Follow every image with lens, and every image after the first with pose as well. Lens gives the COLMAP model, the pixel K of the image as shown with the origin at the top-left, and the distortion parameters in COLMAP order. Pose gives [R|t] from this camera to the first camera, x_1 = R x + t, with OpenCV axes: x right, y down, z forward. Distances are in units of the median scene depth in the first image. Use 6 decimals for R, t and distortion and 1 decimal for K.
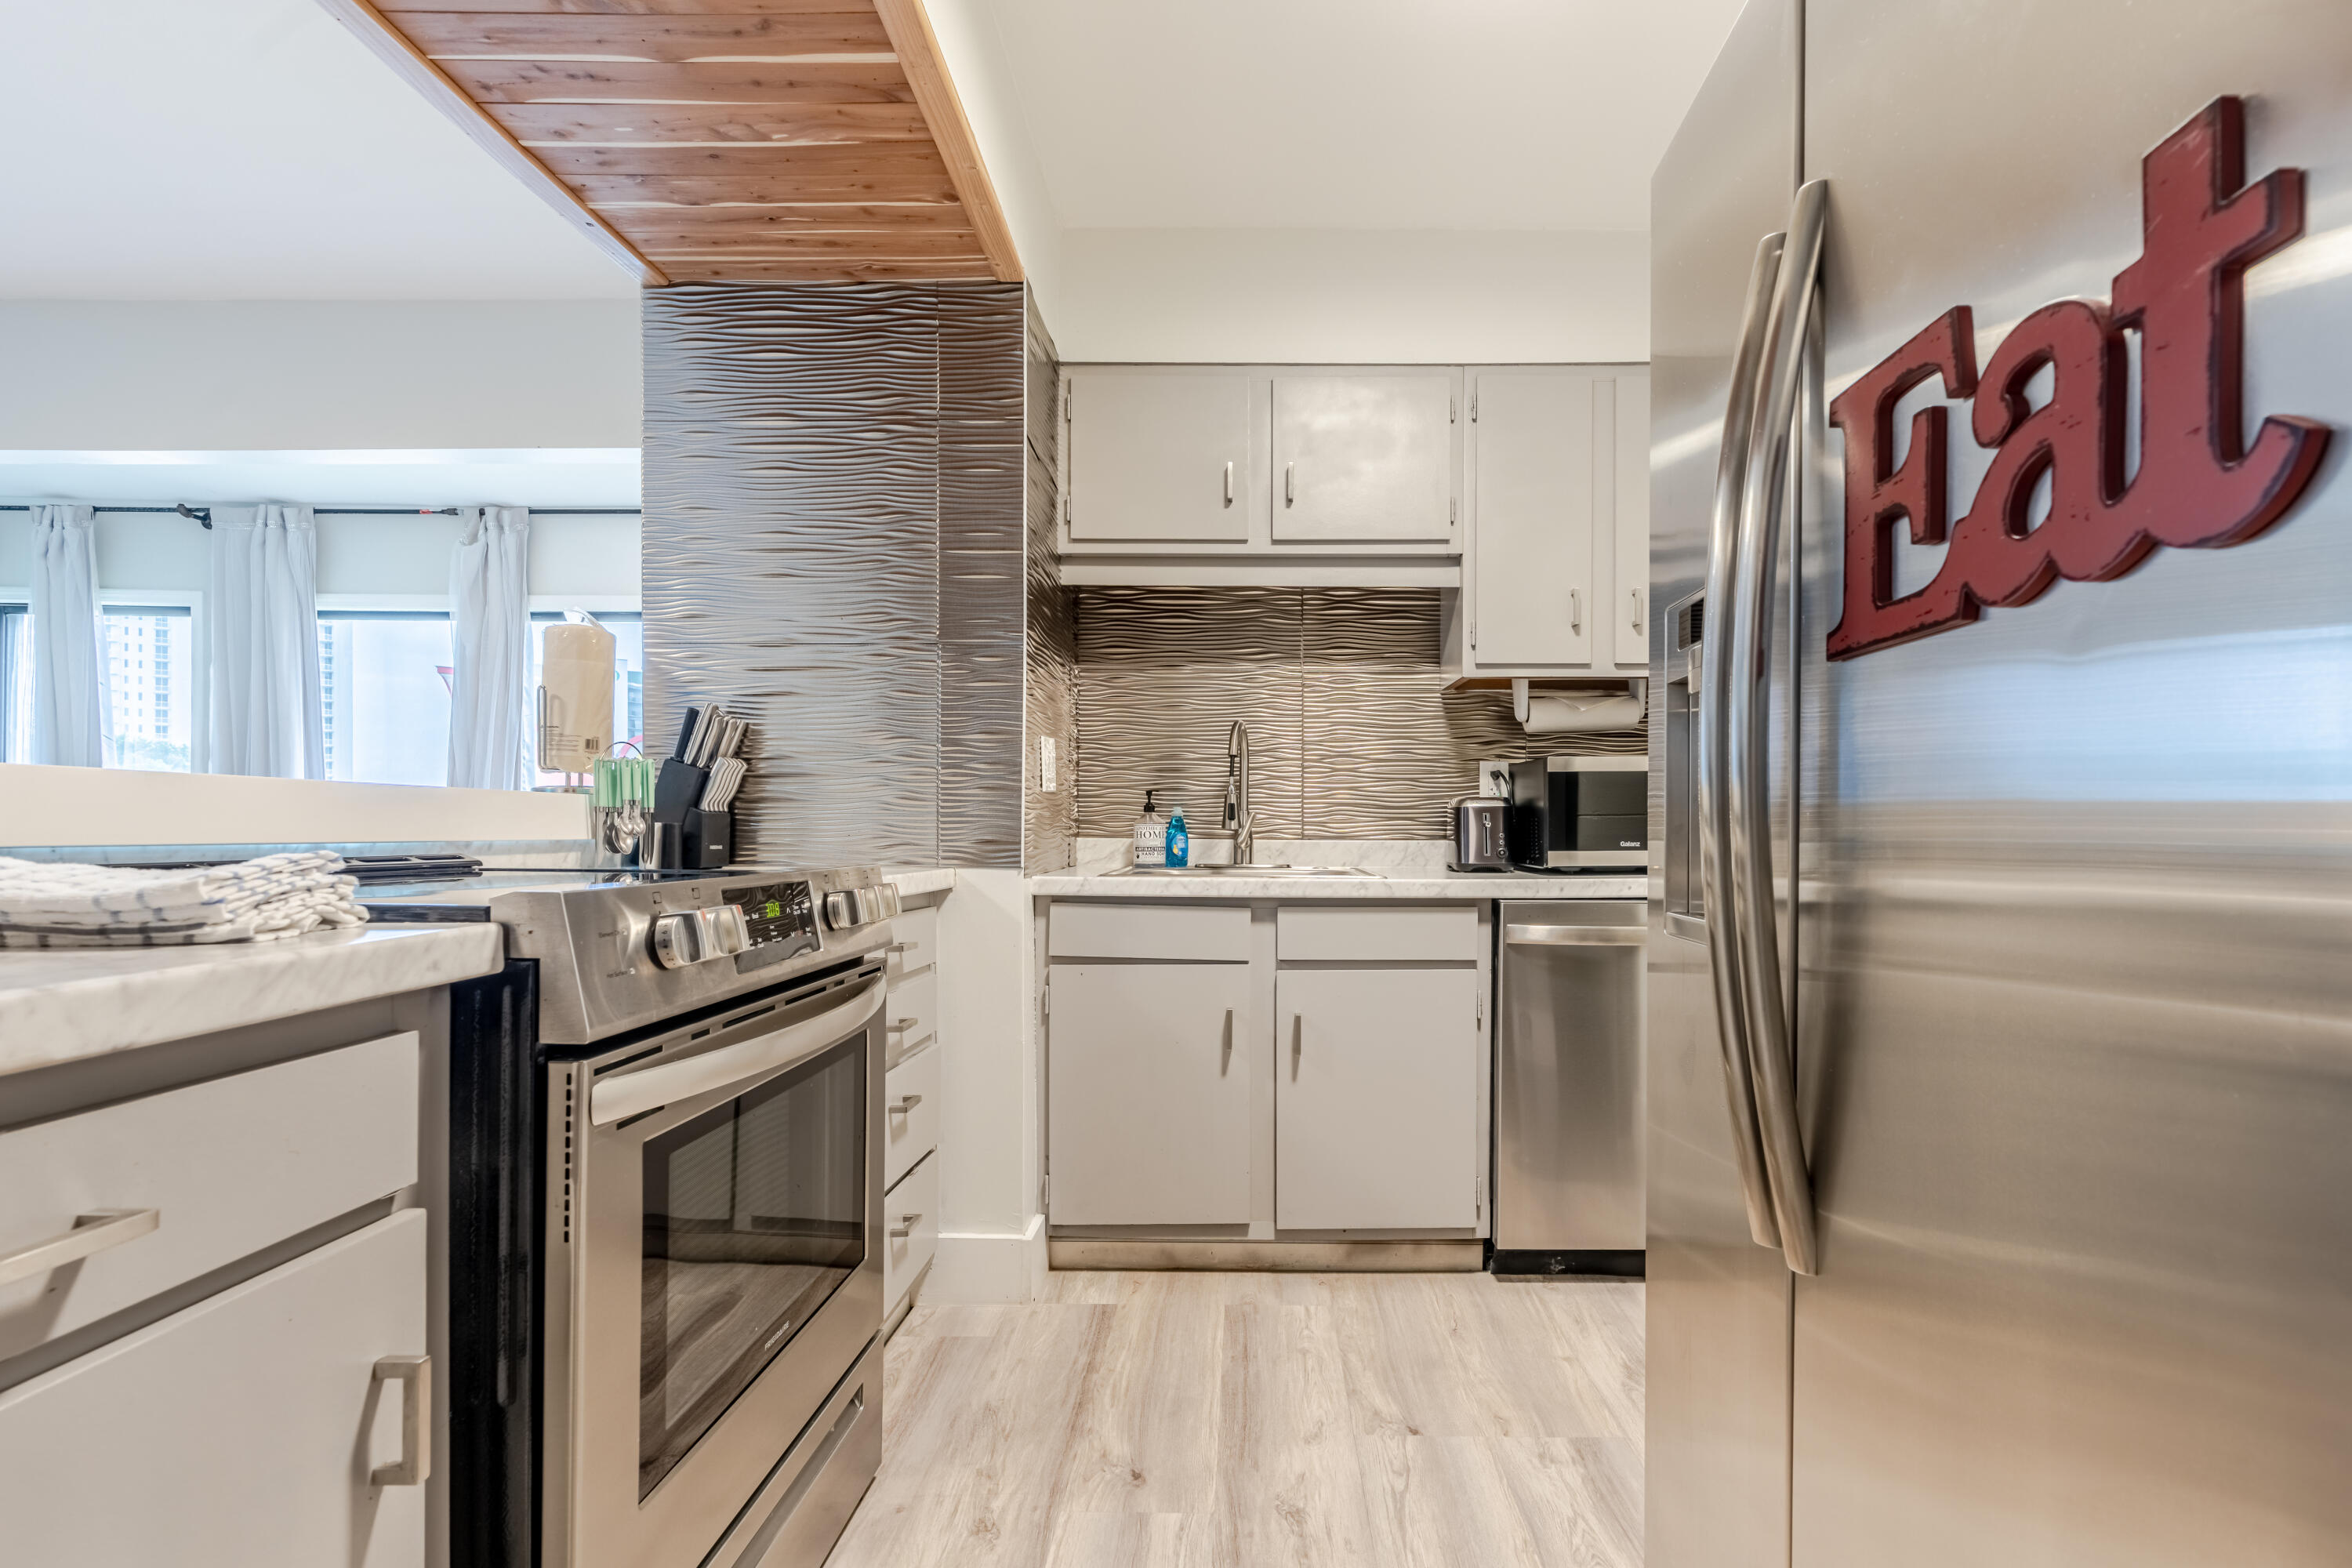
lens RADIAL K [[1097.9, 0, 1272.8], [0, 1097.9, 822.8], [0, 0, 1]] dist [-0.001157, -0.000193]
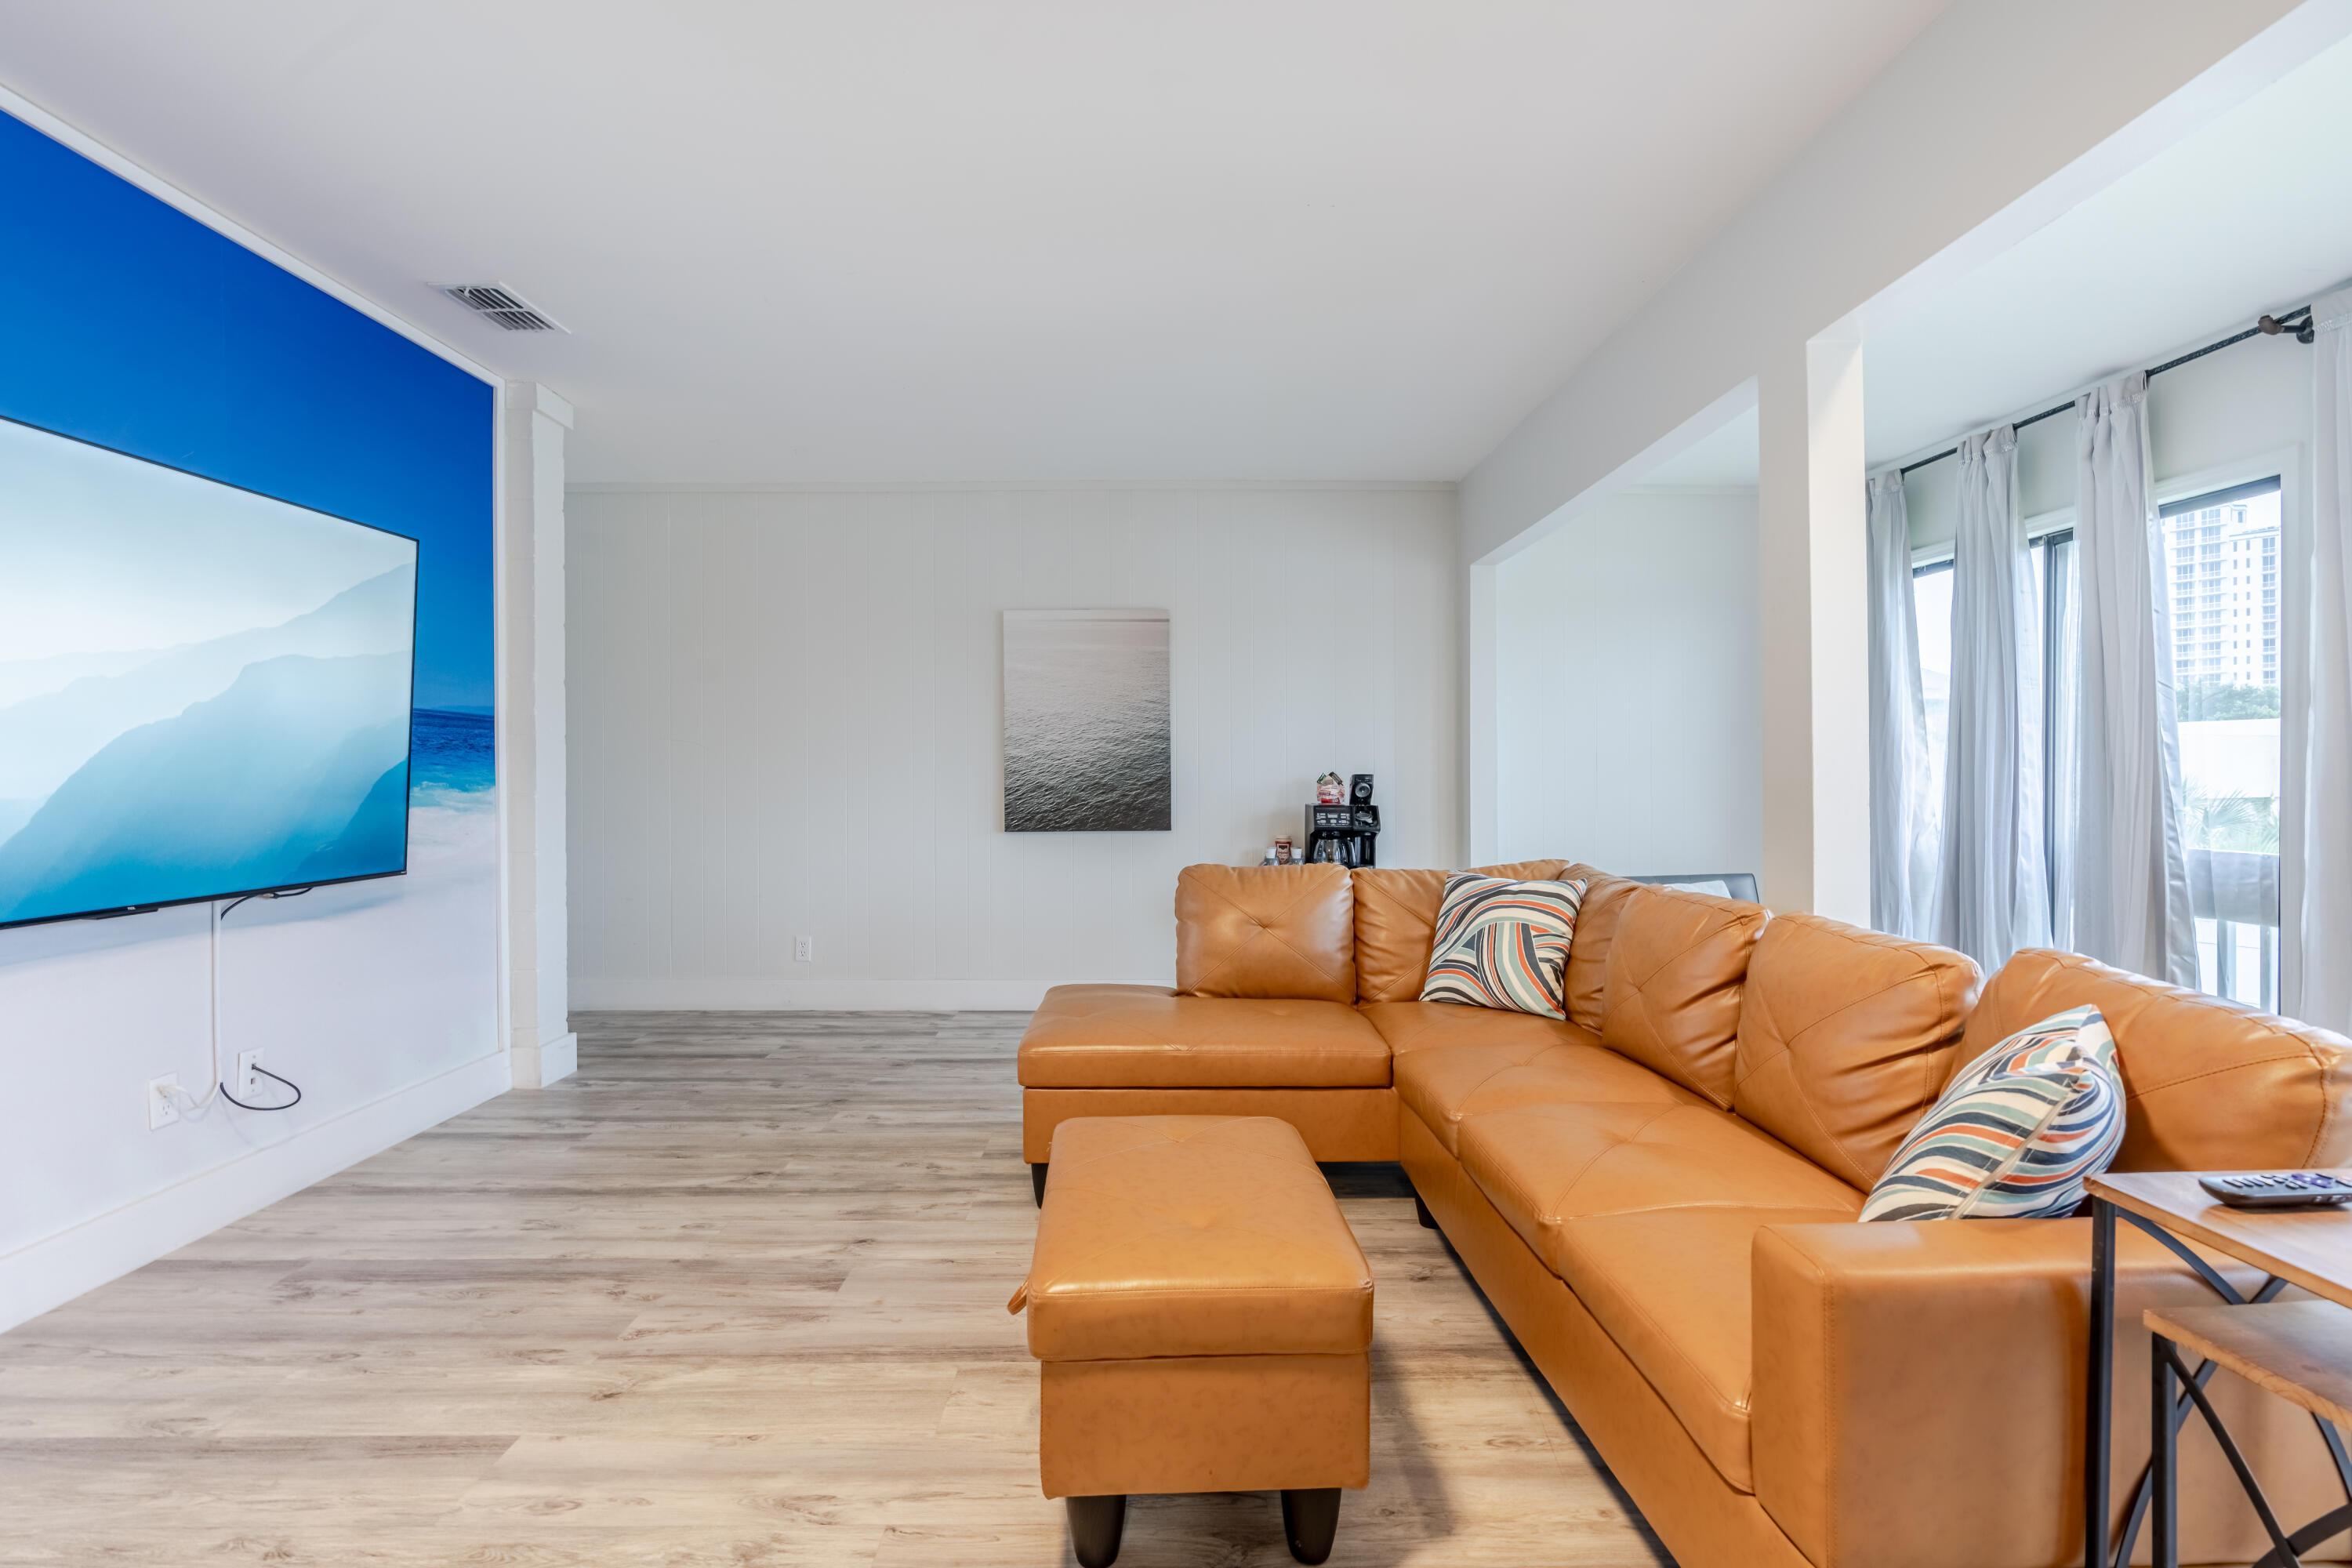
lens RADIAL K [[1105.9, 0, 1172.1], [0, 1105.9, 787.3], [0, 0, 1]] dist [-0.001997, 0.000685]
pose [[-0.002643, 0.007250, -0.999970, -0.608720], [0.009752, 0.999926, 0.007224, -0.040186], [0.999949, -0.009733, -0.002713, 0.634529]]
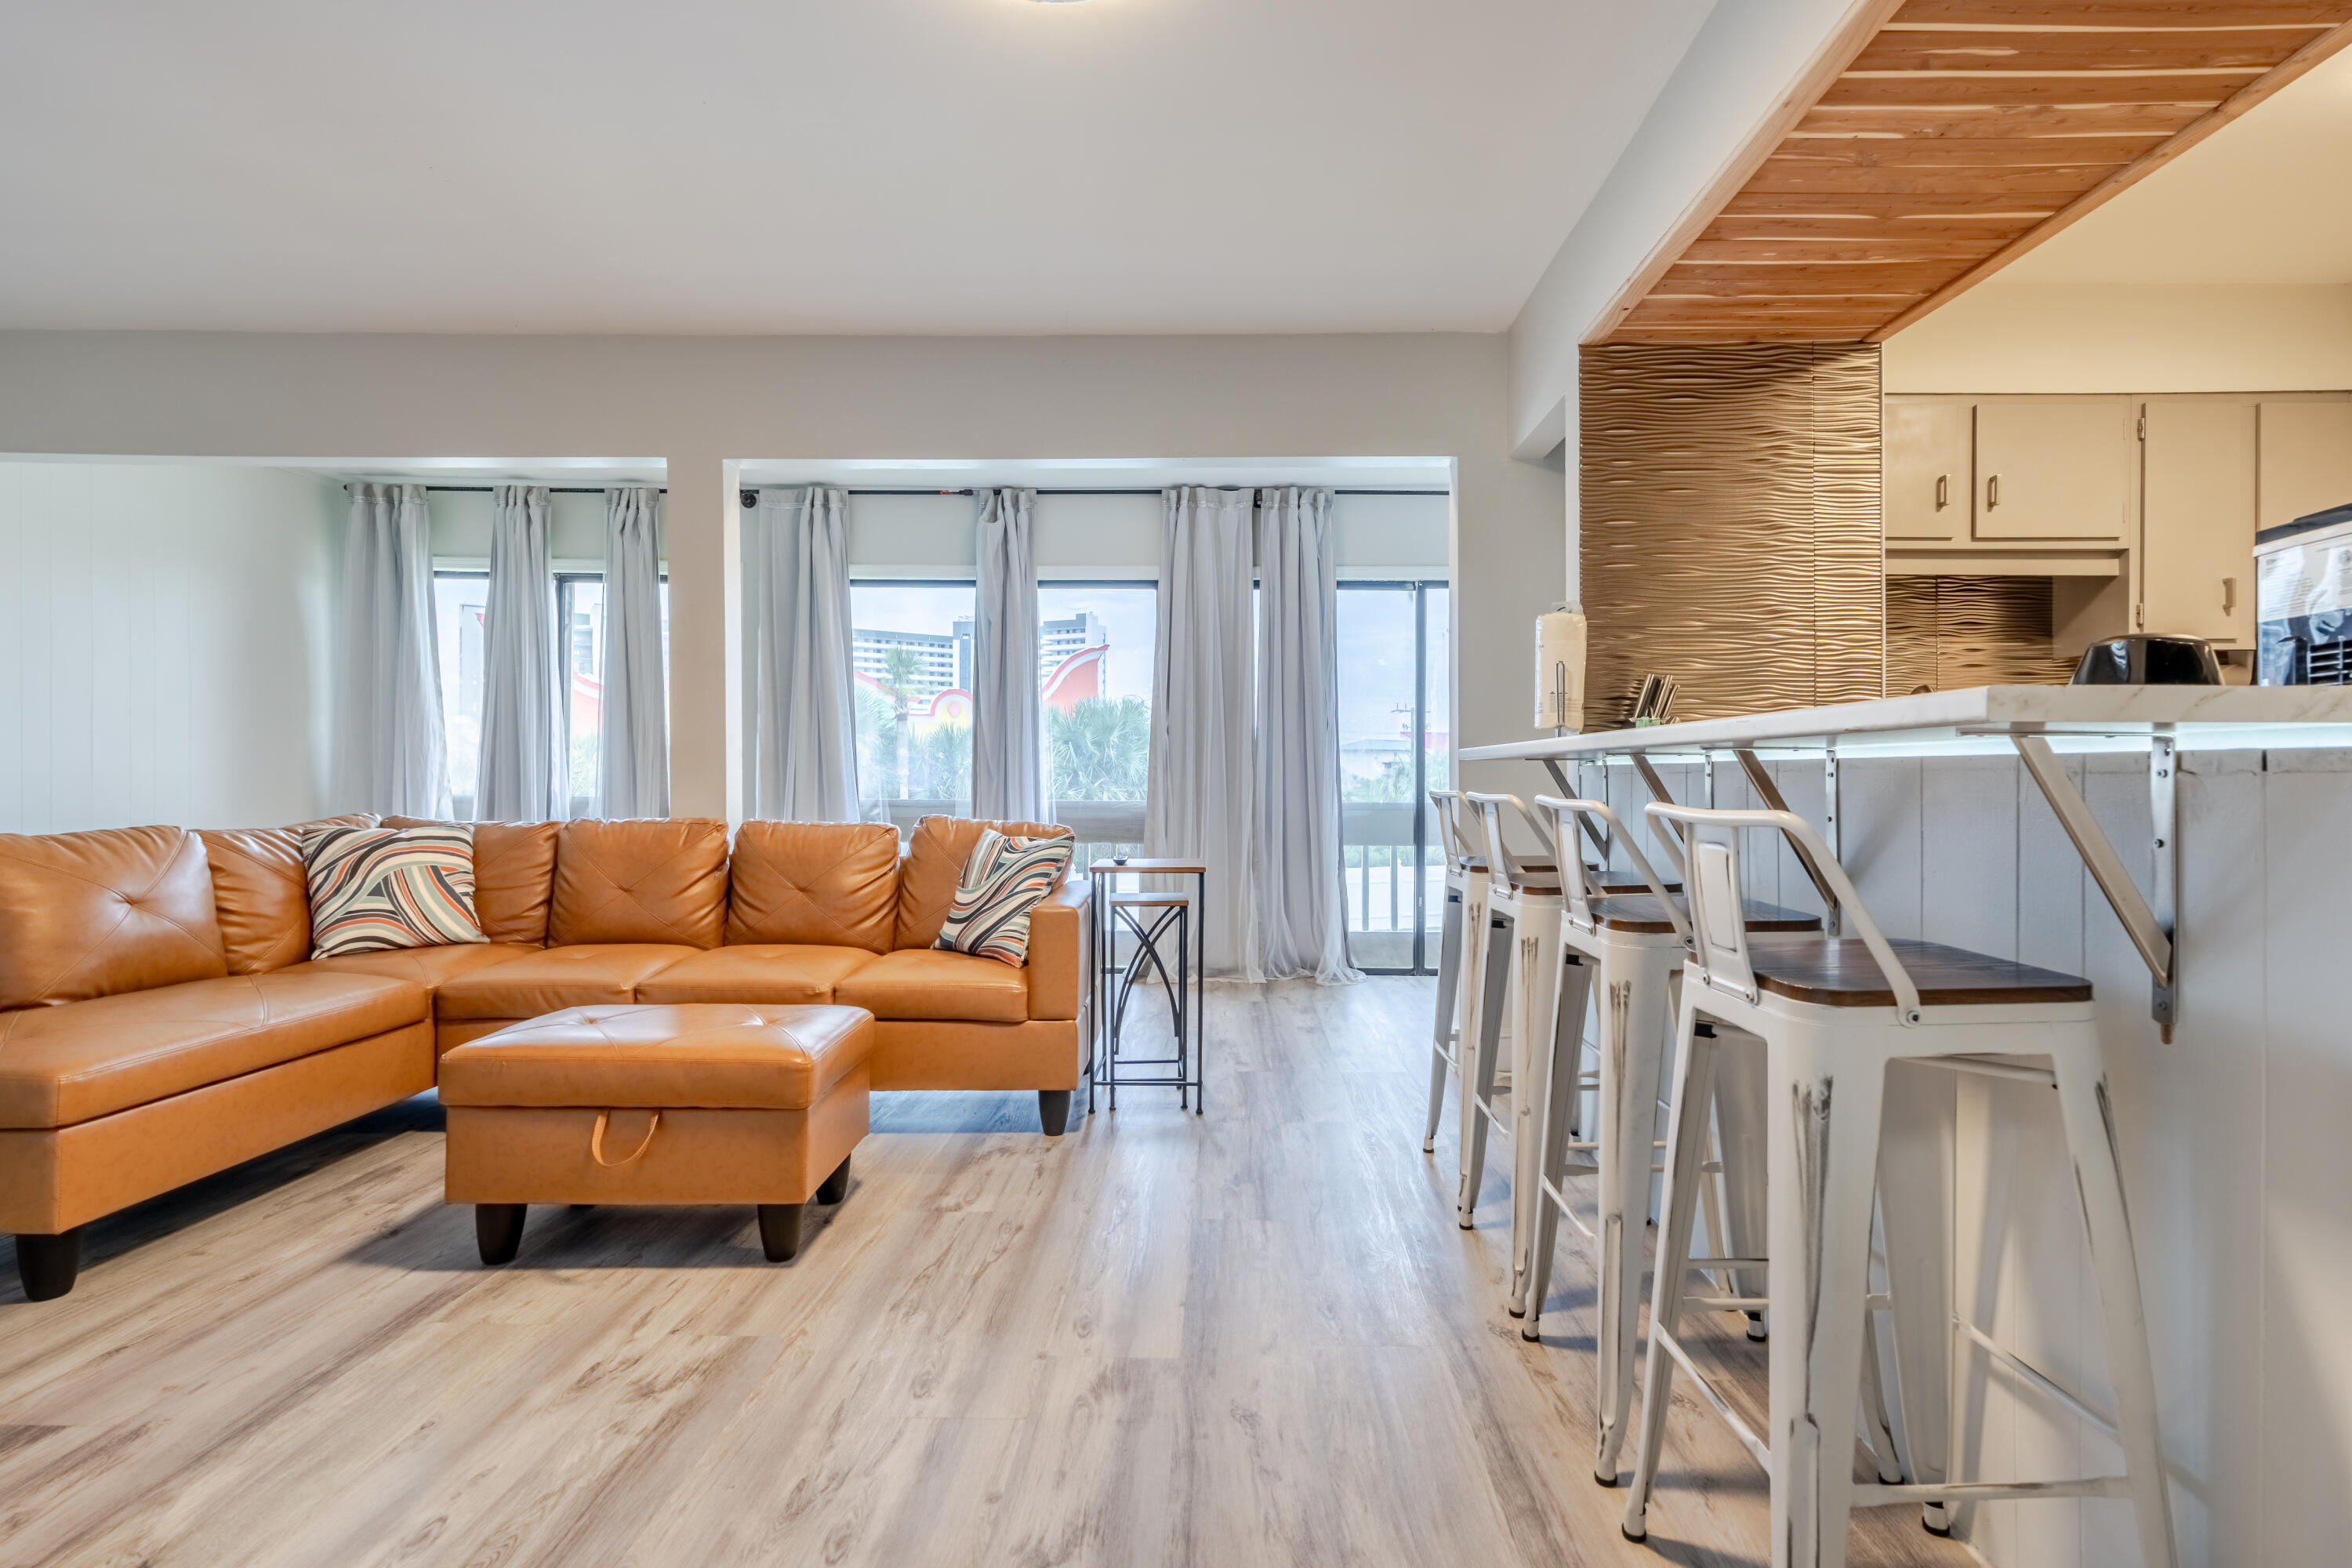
lens RADIAL K [[1108.7, 0, 1220.9], [0, 1108.7, 778.0], [0, 0, 1]] dist [-0.002536, 0.000803]
pose [[0.999755, 0.003981, -0.021777, -0.847427], [-0.003801, 0.999958, 0.008302, 0.002071], [0.021809, -0.008217, 0.999728, -0.262275]]
